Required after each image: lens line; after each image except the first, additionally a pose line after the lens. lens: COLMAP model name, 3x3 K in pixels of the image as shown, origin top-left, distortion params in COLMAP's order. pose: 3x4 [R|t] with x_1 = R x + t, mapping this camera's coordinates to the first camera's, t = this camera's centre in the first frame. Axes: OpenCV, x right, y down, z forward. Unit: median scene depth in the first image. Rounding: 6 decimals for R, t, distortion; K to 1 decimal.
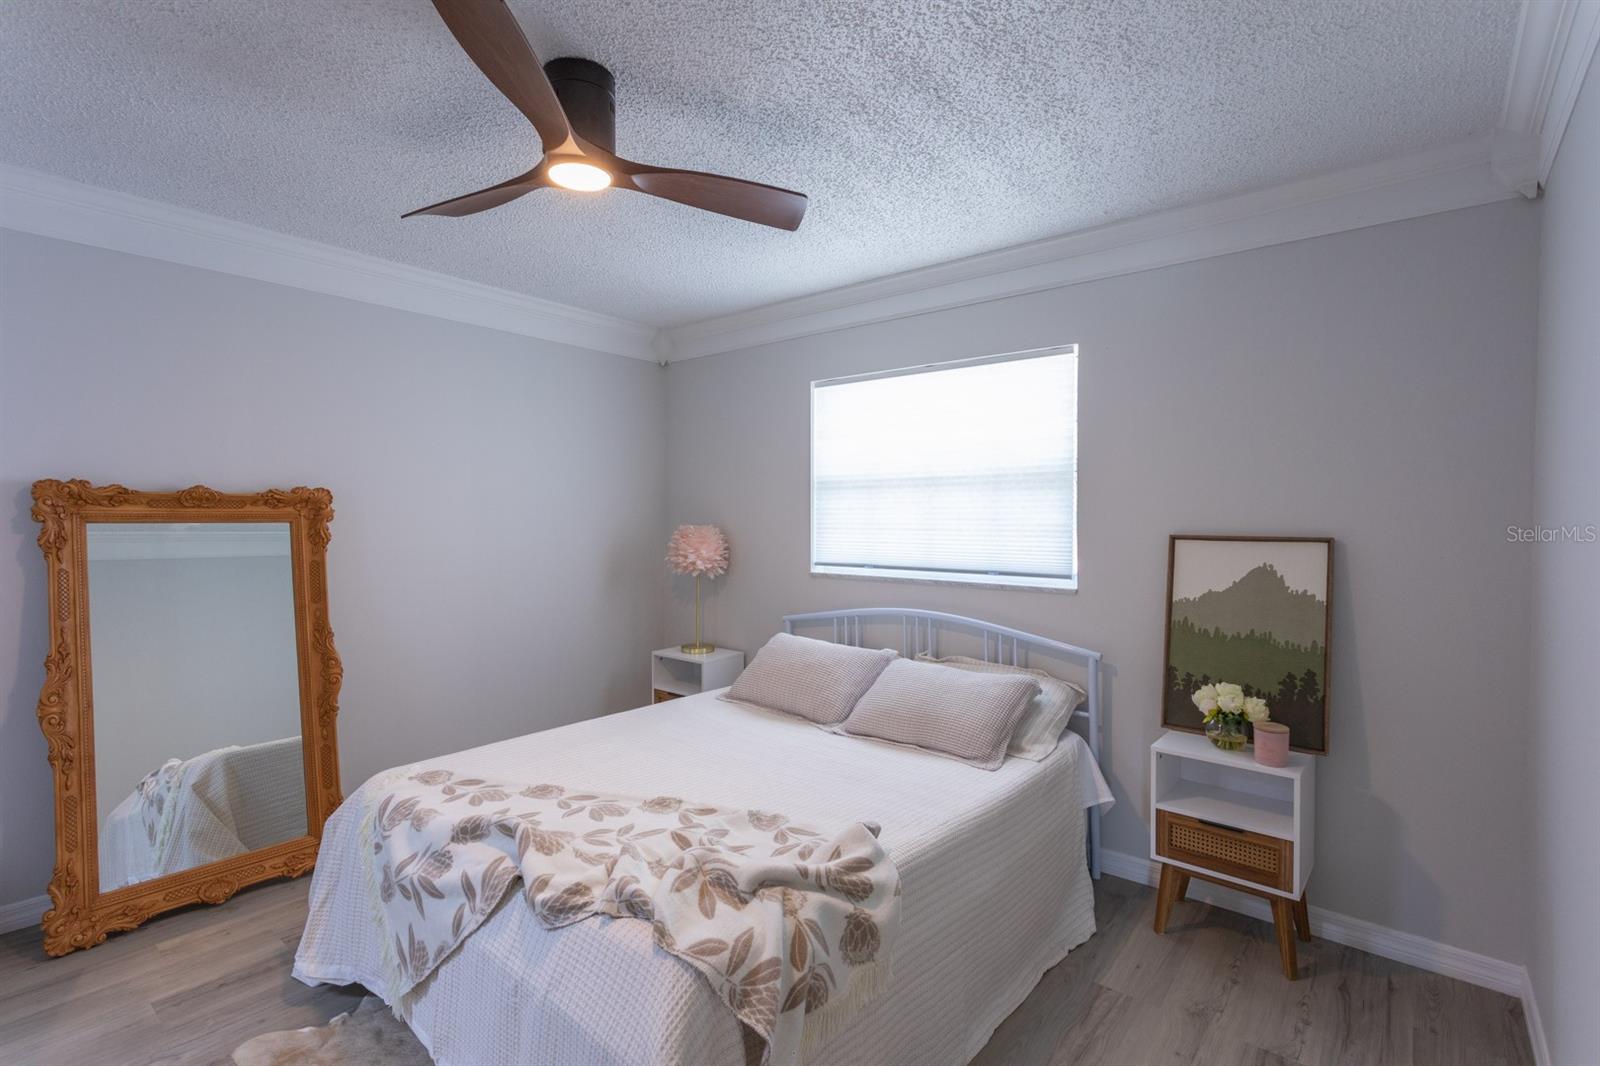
lens RADIAL K [[749.3, 0, 789.5], [0, 749.3, 525.0], [0, 0, 1]] dist [-0.006567, 0.004259]
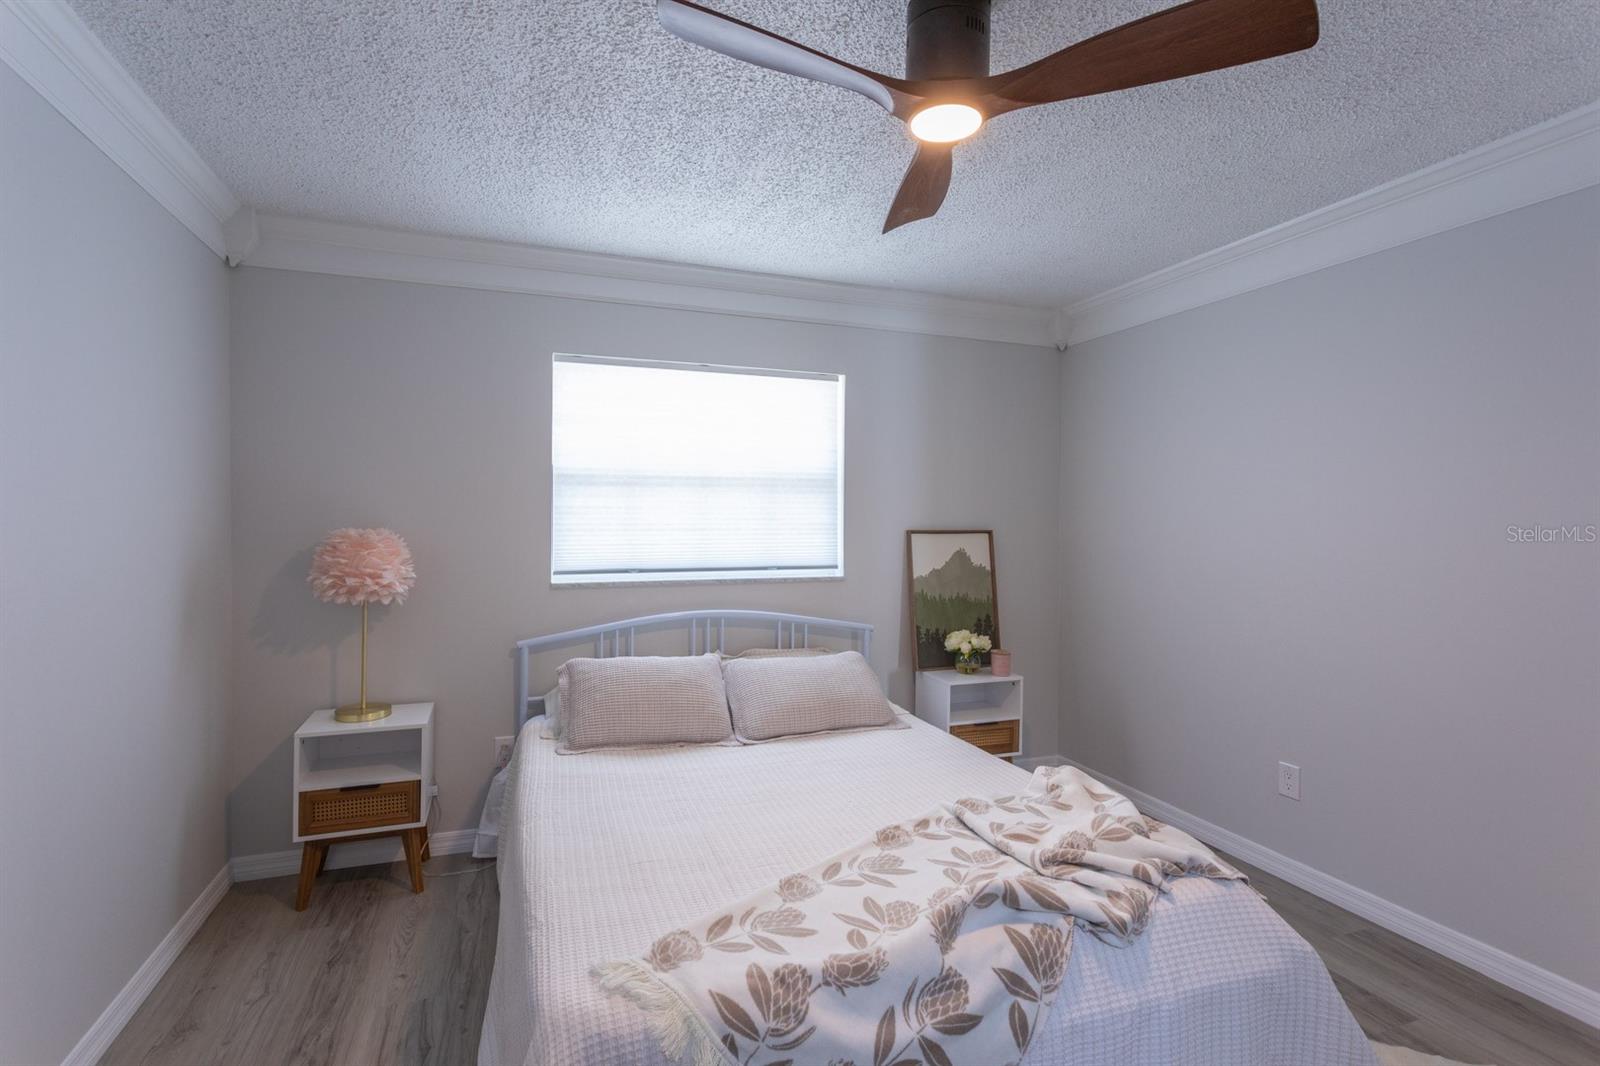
lens RADIAL K [[749.3, 0, 789.5], [0, 749.3, 525.0], [0, 0, 1]] dist [-0.006567, 0.004259]
pose [[0.499720, -0.011196, 0.866114, -0.785184], [0.005751, 0.999937, 0.009607, -0.010988], [-0.866168, 0.000180, 0.499753, 0.507544]]
